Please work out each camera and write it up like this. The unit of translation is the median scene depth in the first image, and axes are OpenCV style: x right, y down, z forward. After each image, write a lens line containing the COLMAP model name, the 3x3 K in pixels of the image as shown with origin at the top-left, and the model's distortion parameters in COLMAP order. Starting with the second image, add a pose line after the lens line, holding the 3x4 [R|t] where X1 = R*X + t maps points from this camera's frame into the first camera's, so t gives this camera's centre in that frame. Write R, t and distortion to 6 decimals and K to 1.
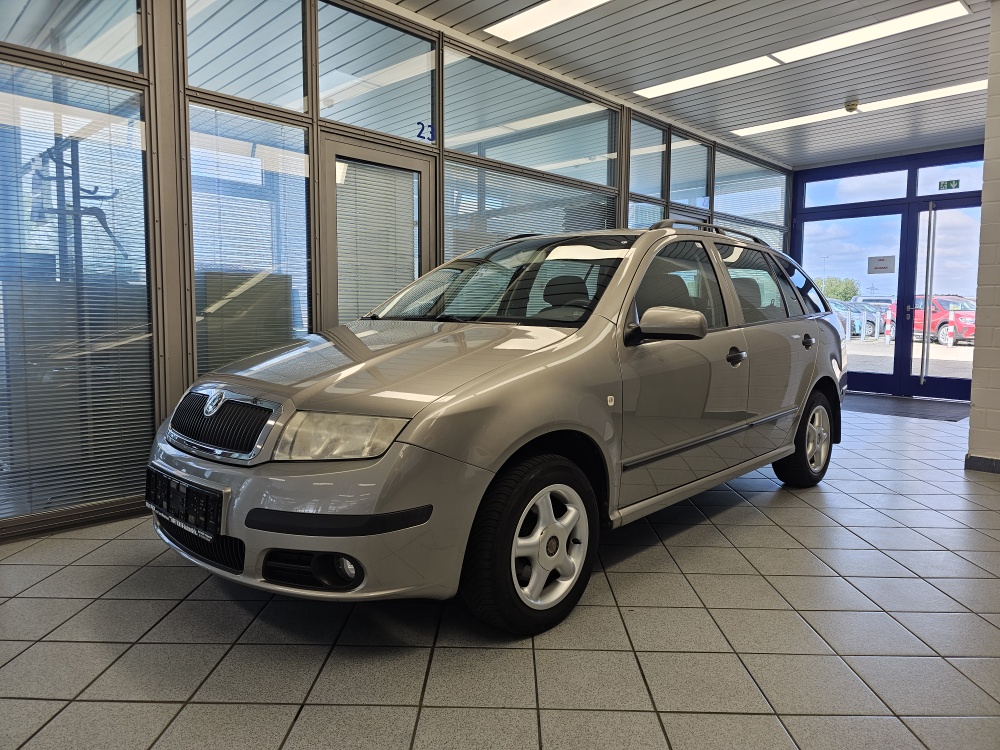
lens RADIAL K [[677.7, 0, 493.2], [0, 677.7, 370.0], [0, 0, 1]] dist [0.055020, -0.063853]
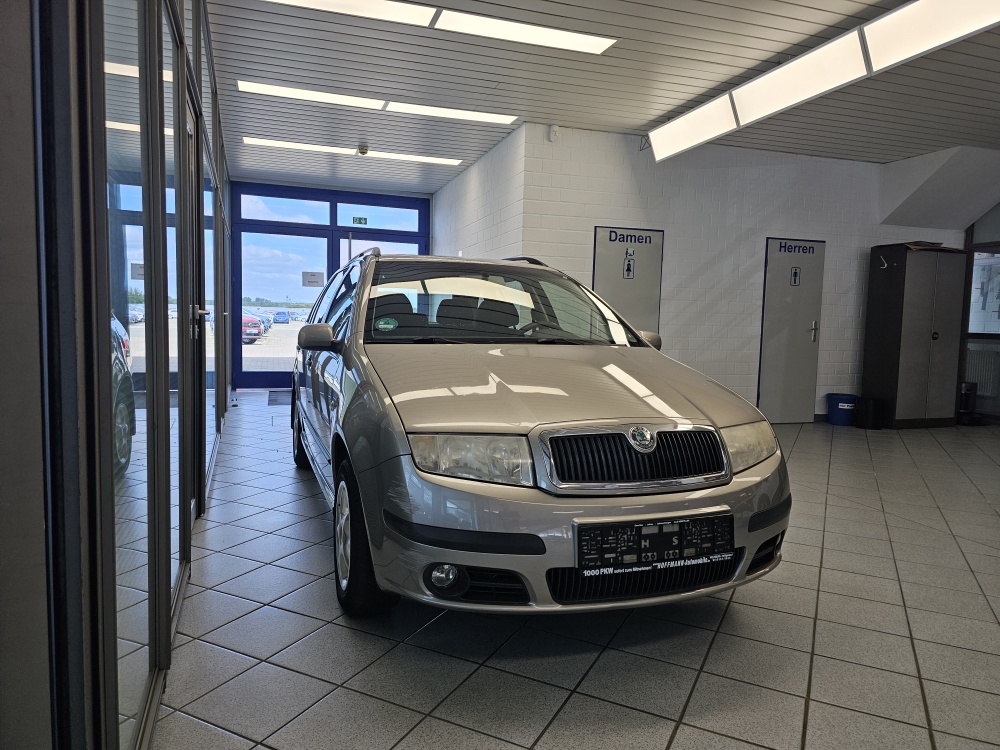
lens RADIAL K [[677.7, 0, 501.2], [0, 677.7, 380.1], [0, 0, 1]] dist [0.055020, -0.063853]
pose [[0.409056, -0.072410, 0.909632, -1.319123], [0.054420, 0.997008, 0.054893, -0.095579], [-0.910885, 0.027047, 0.411772, 0.797614]]
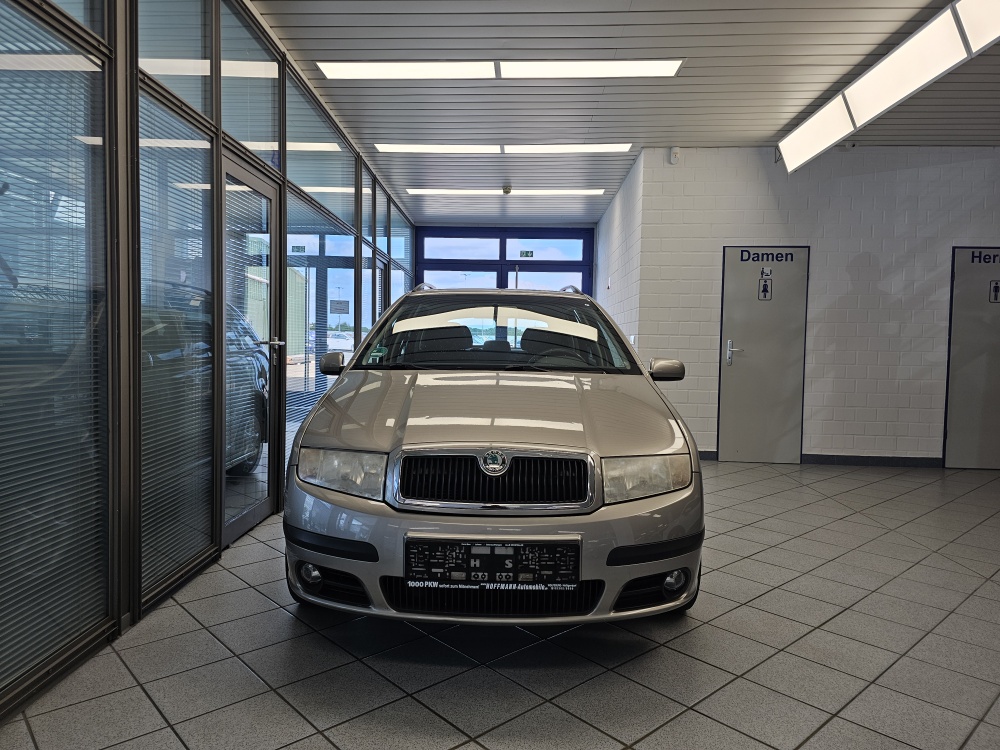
lens RADIAL K [[677.7, 0, 493.7], [0, 677.7, 375.7], [0, 0, 1]] dist [0.055020, -0.063853]
pose [[0.714971, -0.027259, 0.698623, -1.066136], [0.046458, 0.998883, -0.008571, -0.068129], [-0.697609, 0.038585, 0.715439, 0.305495]]
